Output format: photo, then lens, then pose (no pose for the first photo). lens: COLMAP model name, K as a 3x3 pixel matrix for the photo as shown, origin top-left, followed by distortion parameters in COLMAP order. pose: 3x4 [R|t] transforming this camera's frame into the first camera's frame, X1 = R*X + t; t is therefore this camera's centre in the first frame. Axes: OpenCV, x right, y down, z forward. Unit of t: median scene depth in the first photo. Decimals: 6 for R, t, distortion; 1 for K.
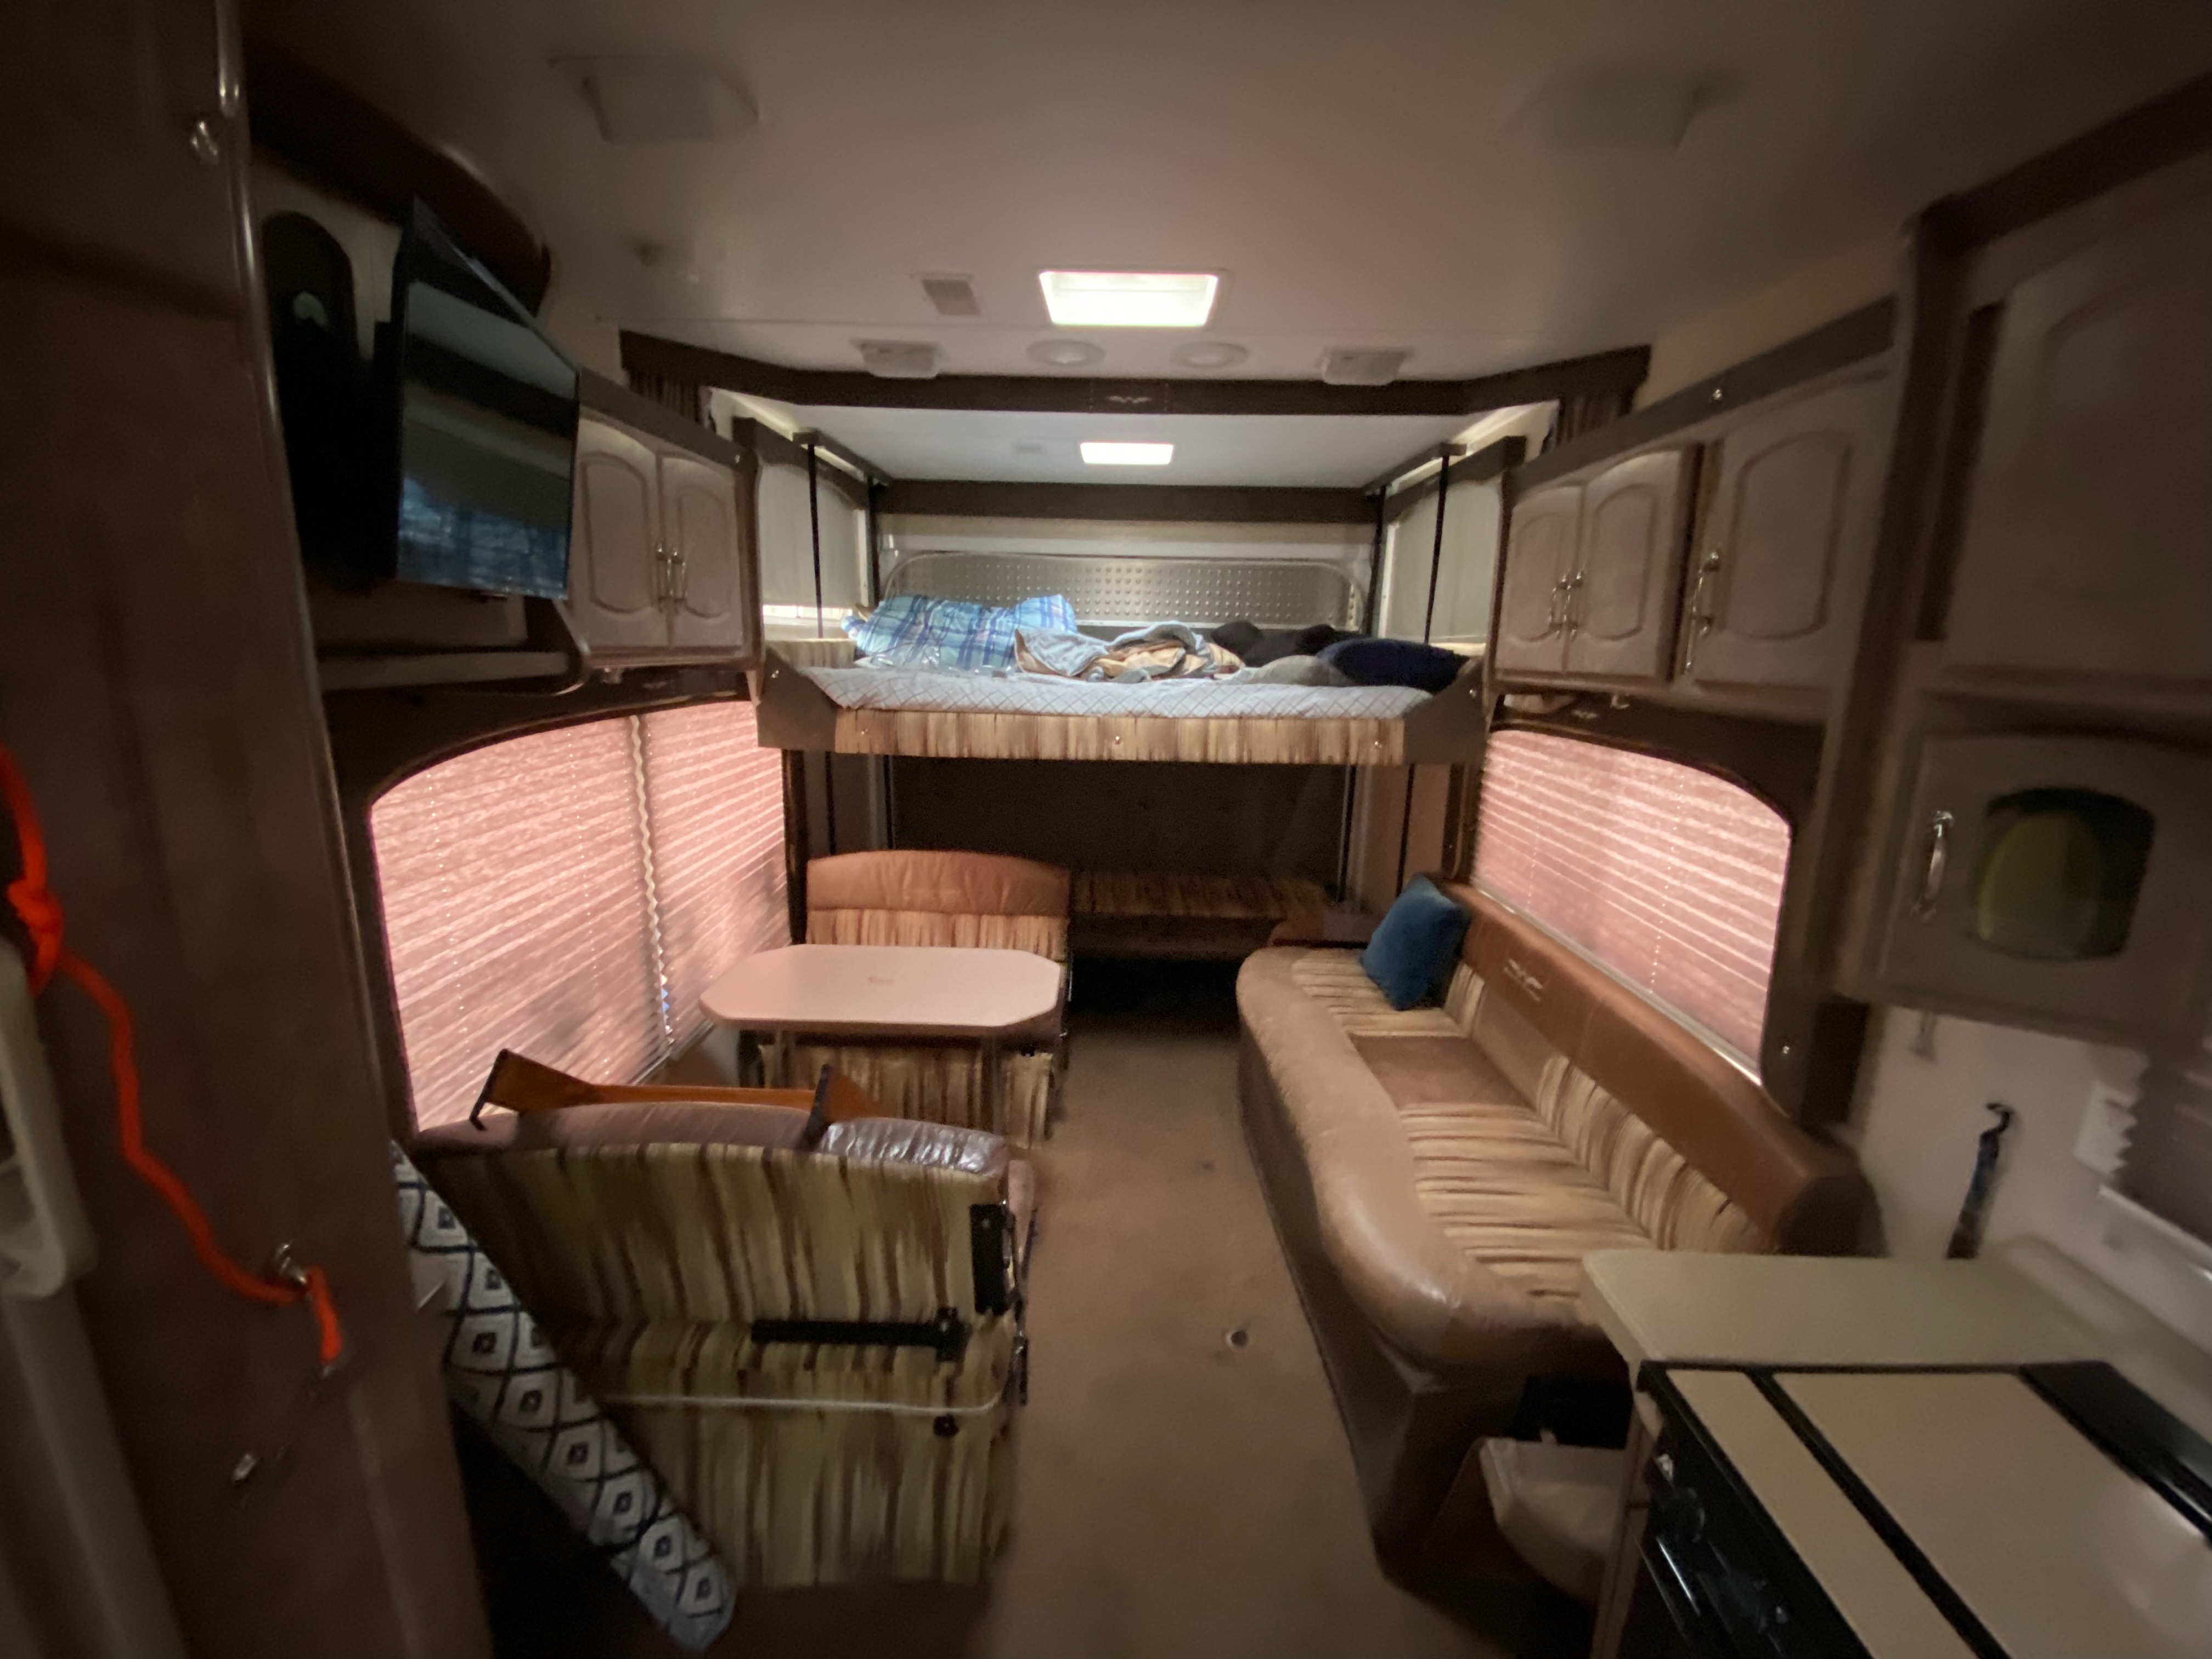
lens RADIAL K [[904.2, 0, 1107.5], [0, 904.2, 821.9], [0, 0, 1]] dist [-0.006555, -0.006379]
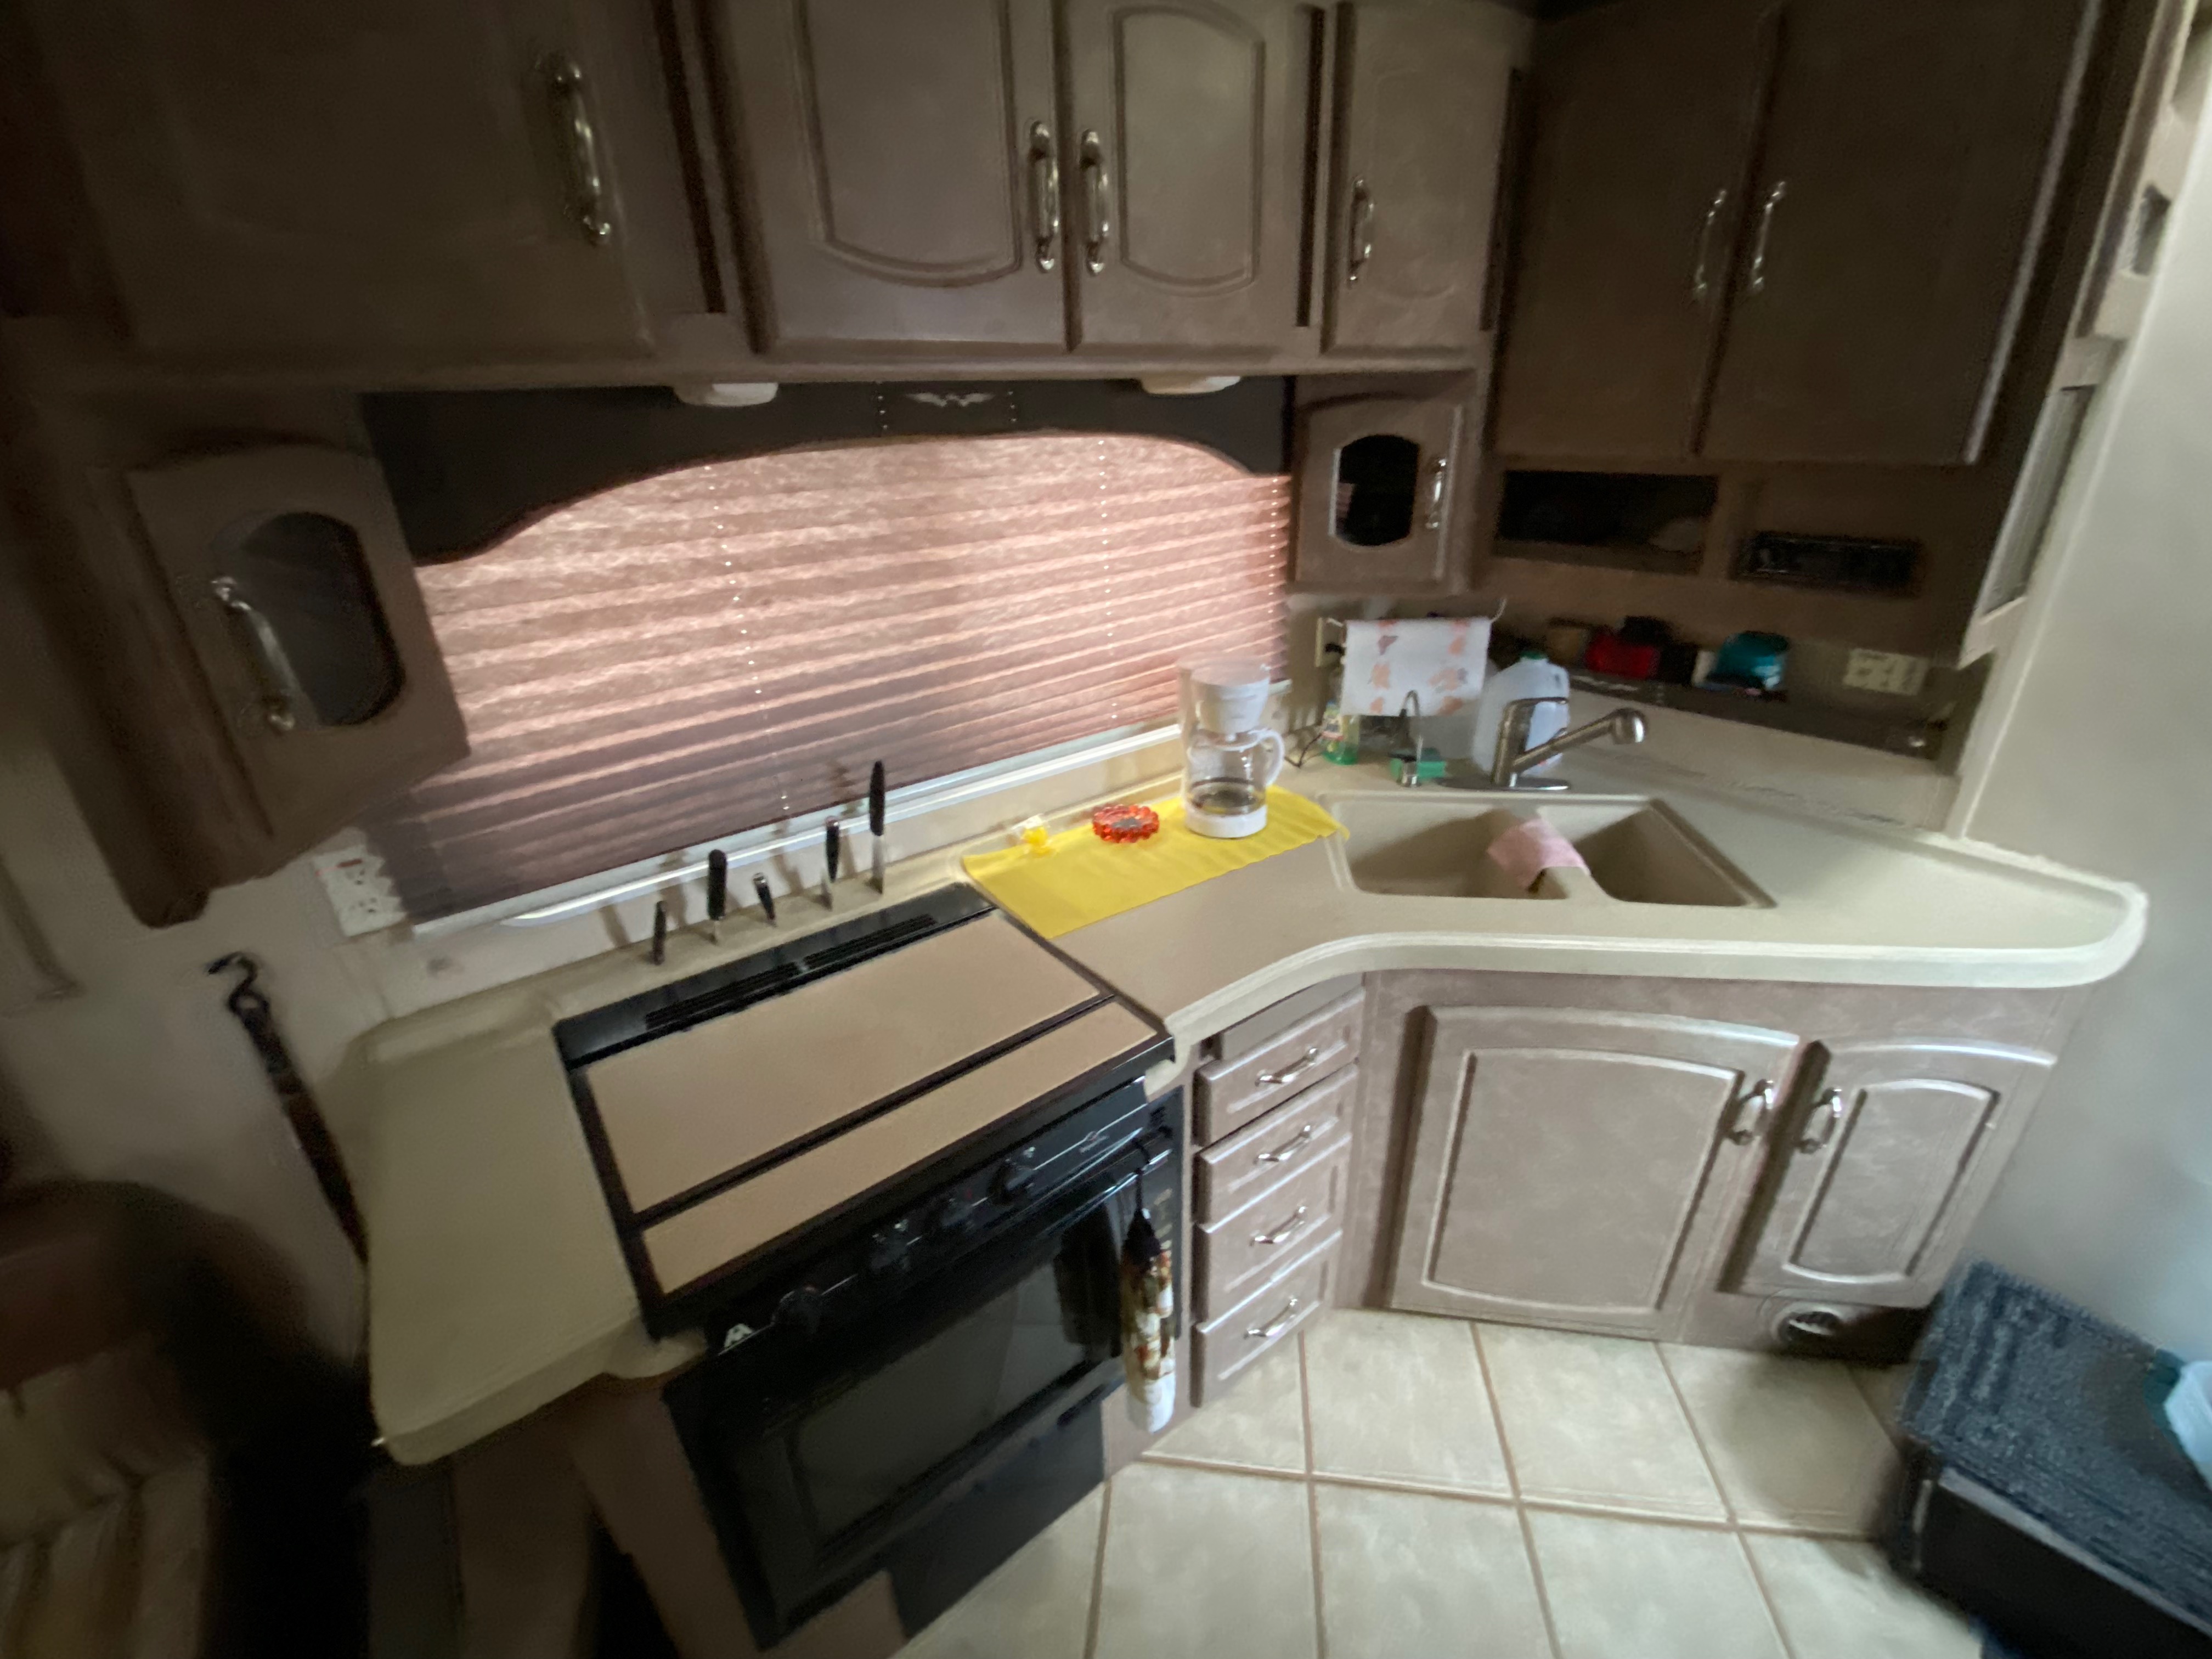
lens RADIAL K [[904.2, 0, 1111.5], [0, 904.2, 827.6], [0, 0, 1]] dist [-0.006555, -0.006379]
pose [[-0.605855, -0.385498, 0.695939, -0.046707], [0.183296, 0.783592, 0.593622, -0.147101], [-0.774172, 0.487212, -0.404082, 0.746900]]
